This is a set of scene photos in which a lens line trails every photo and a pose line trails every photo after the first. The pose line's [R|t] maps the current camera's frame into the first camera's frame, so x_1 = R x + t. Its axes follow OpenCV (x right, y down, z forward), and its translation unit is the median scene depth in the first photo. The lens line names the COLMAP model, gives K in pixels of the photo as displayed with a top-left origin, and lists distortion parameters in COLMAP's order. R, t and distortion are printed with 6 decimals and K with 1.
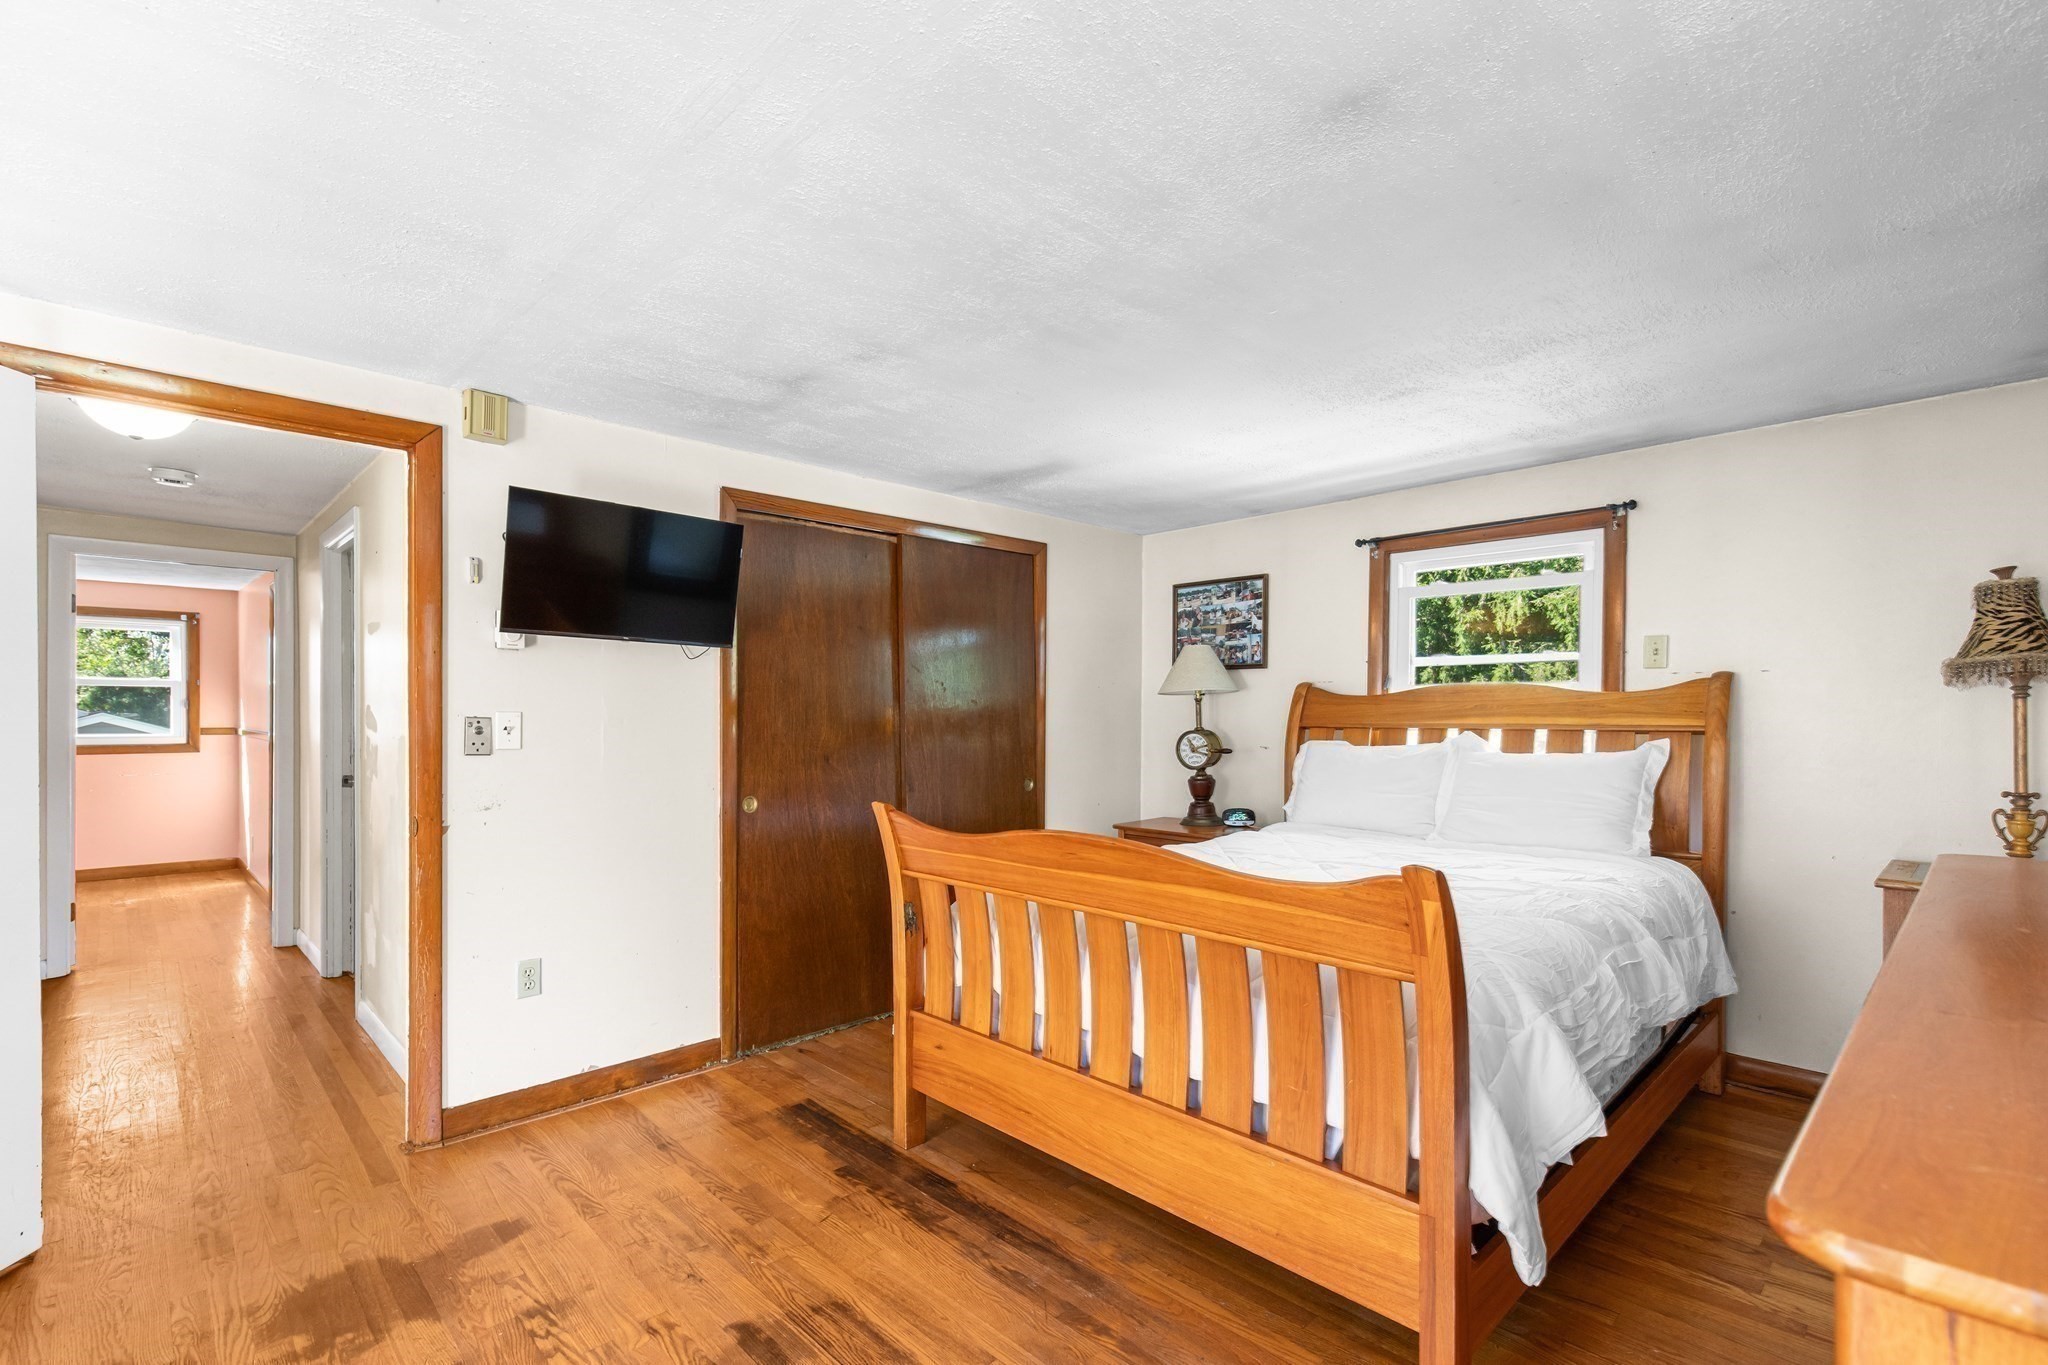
lens RADIAL K [[935.9, 0, 1022.3], [0, 935.9, 710.1], [0, 0, 1]] dist [0.008332, 0.000499]
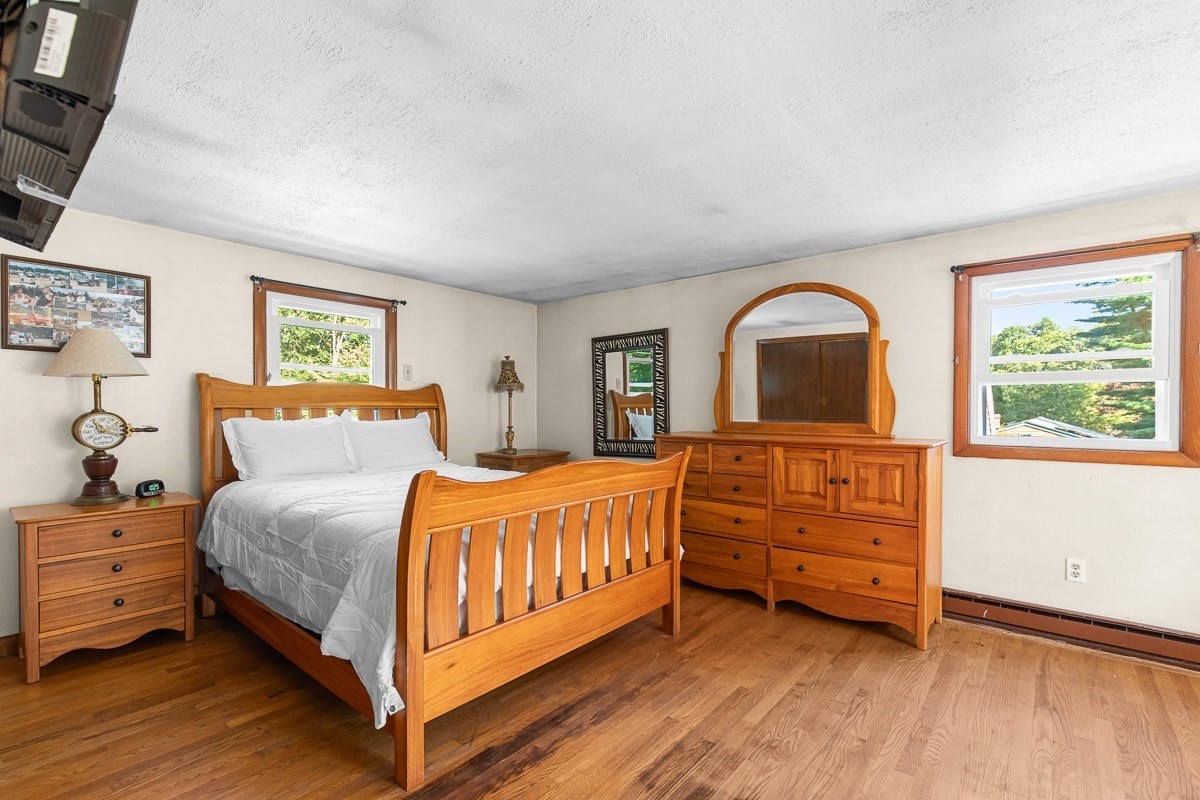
lens RADIAL K [[548.4, 0, 599.0], [0, 548.4, 416.2], [0, 0, 1]] dist [0.008332, 0.000499]
pose [[-0.110219, -0.011231, 0.993844, -0.529608], [-0.003460, 0.999934, 0.010916, 0.019346], [-0.993901, -0.002236, -0.110250, 0.581331]]
